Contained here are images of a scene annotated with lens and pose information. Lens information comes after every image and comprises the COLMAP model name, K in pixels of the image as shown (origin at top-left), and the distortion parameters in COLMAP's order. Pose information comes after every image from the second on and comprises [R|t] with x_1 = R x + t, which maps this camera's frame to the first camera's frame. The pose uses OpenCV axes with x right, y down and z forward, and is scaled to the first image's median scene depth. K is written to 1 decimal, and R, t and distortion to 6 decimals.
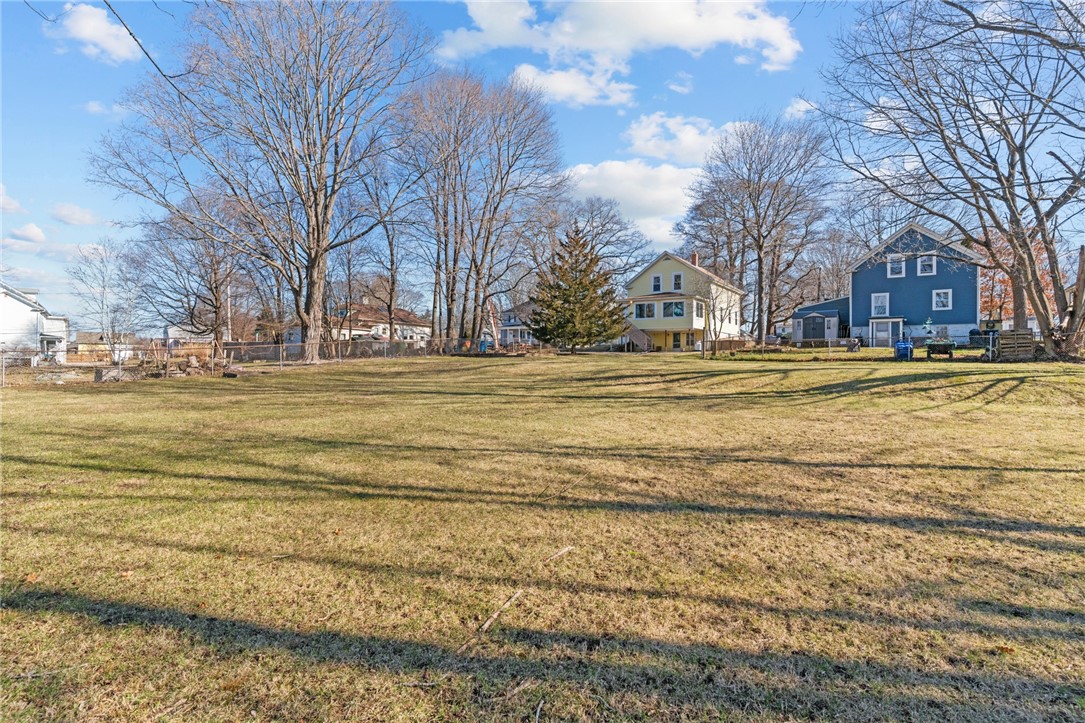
lens RADIAL K [[512.0, 0, 542.2], [0, 512.0, 361.0], [0, 0, 1]] dist [0.002215, -0.000841]
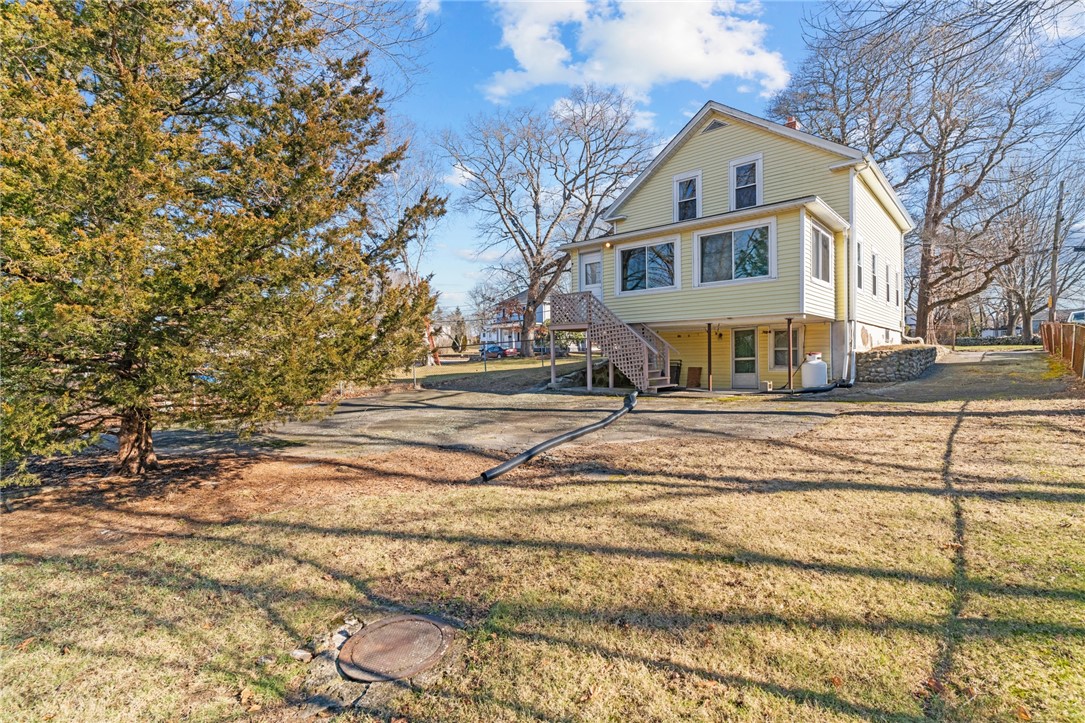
lens RADIAL K [[512.0, 0, 543.2], [0, 512.0, 362.5], [0, 0, 1]] dist [0.002215, -0.000841]
pose [[0.993658, -0.013099, -0.111675, 0.167902], [0.013906, 0.999883, 0.006449, -0.037885], [0.111578, -0.007961, 0.993724, 0.649576]]
